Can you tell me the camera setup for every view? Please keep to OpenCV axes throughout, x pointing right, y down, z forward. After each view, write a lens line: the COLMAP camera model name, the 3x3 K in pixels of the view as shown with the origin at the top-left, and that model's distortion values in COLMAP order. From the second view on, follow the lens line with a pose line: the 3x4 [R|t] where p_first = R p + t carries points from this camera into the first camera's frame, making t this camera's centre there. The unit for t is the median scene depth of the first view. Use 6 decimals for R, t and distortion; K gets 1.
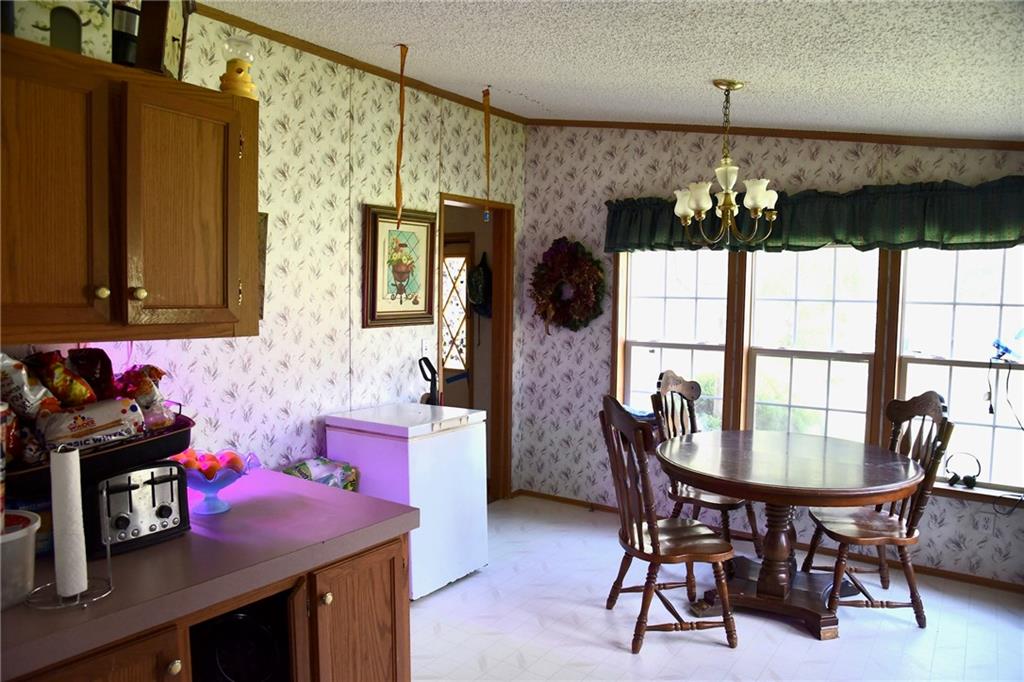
lens RADIAL K [[683.4, 0, 512.0], [0, 683.4, 341.0], [0, 0, 1]] dist [-0.081102, 0.002508]
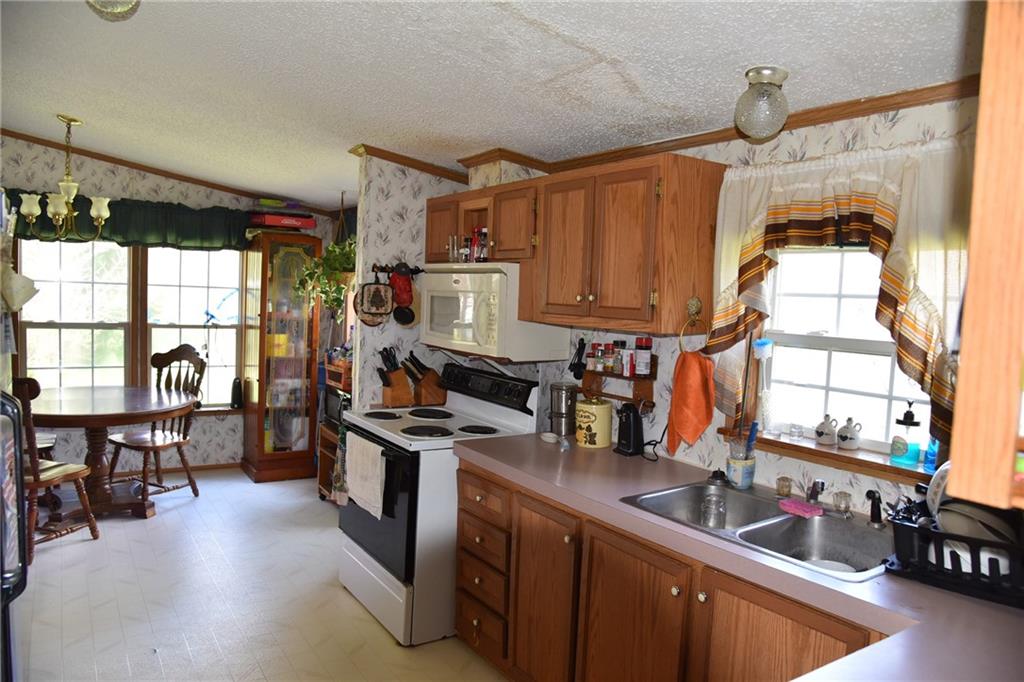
lens RADIAL K [[683.4, 0, 512.0], [0, 683.4, 341.0], [0, 0, 1]] dist [-0.081102, 0.002508]
pose [[0.335564, -0.058423, 0.940204, -0.506956], [0.027462, 0.998257, 0.052229, 0.008174], [-0.941617, 0.008293, 0.336584, -0.206143]]
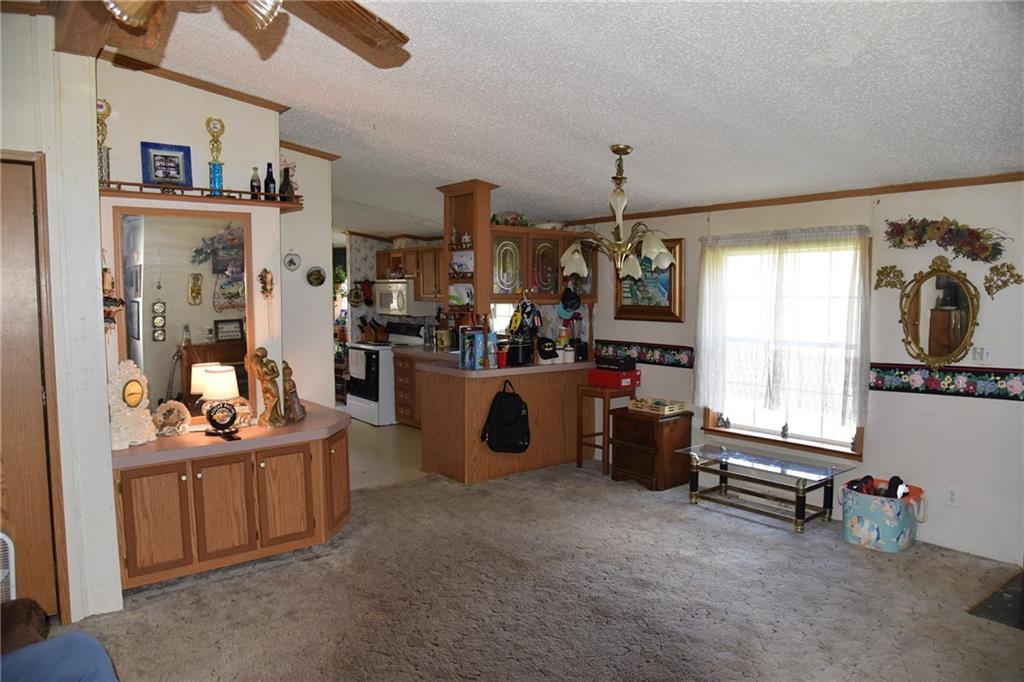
lens RADIAL K [[683.4, 0, 512.0], [0, 683.4, 341.0], [0, 0, 1]] dist [-0.081102, 0.002508]
pose [[0.261569, -0.080840, 0.961793, -2.821169], [0.072003, 0.995344, 0.064078, 0.062315], [-0.962495, 0.052492, 0.266172, -1.331009]]
